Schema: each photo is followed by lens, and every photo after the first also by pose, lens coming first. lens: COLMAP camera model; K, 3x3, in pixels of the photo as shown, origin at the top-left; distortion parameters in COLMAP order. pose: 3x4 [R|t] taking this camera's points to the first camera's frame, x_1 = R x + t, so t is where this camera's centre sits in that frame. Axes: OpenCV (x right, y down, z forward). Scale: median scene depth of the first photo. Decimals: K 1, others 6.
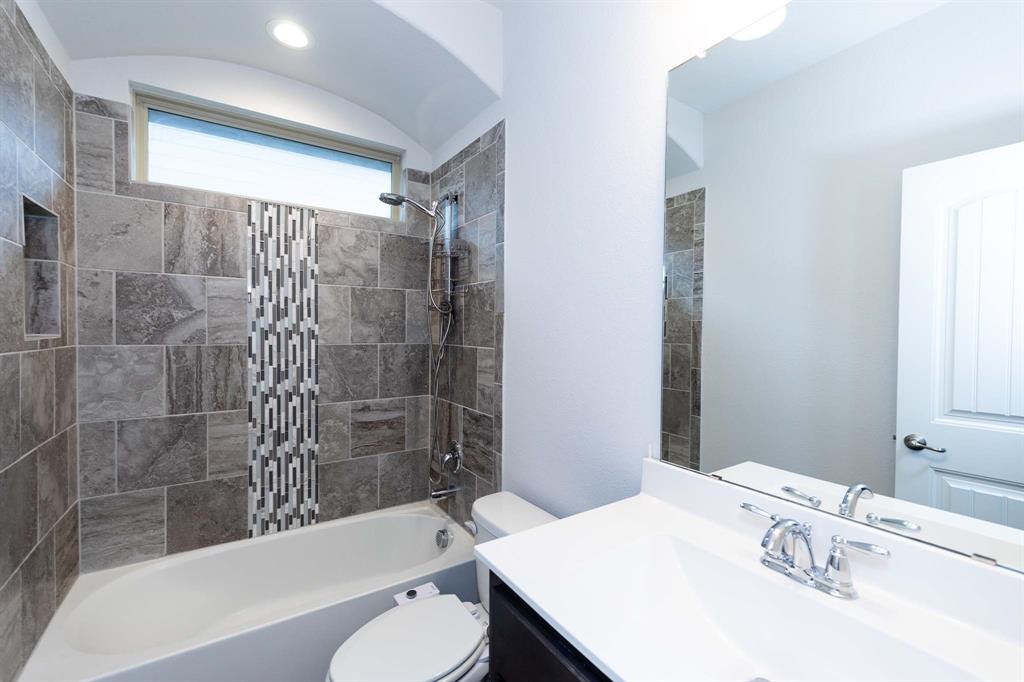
lens RADIAL K [[437.7, 0, 512.4], [0, 437.7, 338.3], [0, 0, 1]] dist [-0.001150, -0.000355]
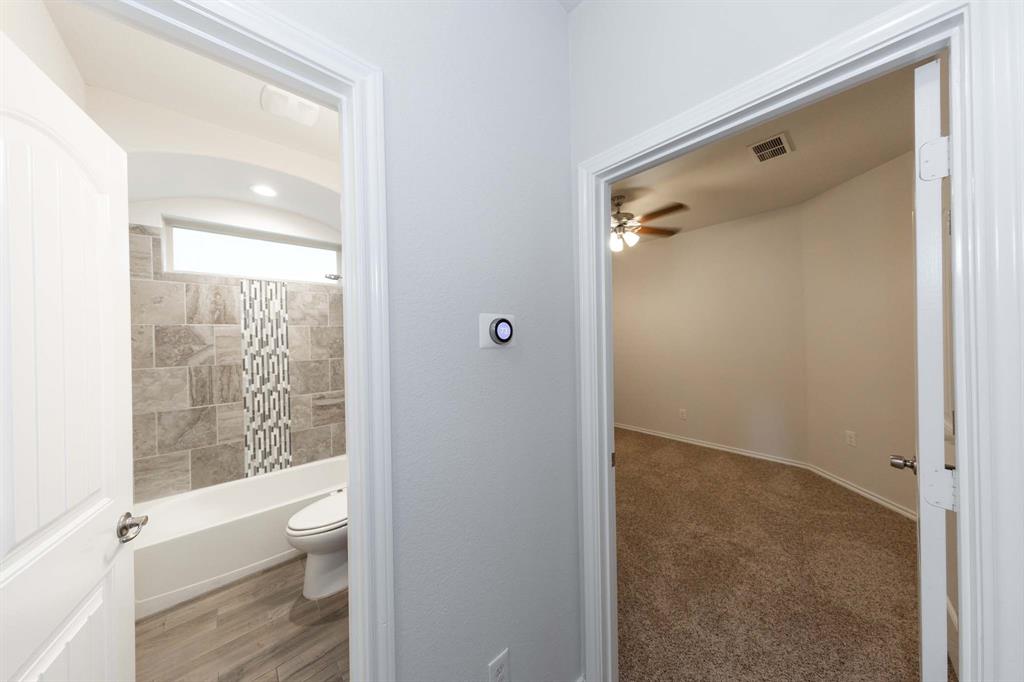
lens RADIAL K [[319.5, 0, 511.4], [0, 319.5, 339.6], [0, 0, 1]] dist [0.002378, -0.000101]
pose [[0.987099, -0.023071, 0.158441, 0.226927], [0.023166, 0.999731, 0.001248, -0.054377], [-0.158427, 0.002439, 0.987368, -0.384743]]
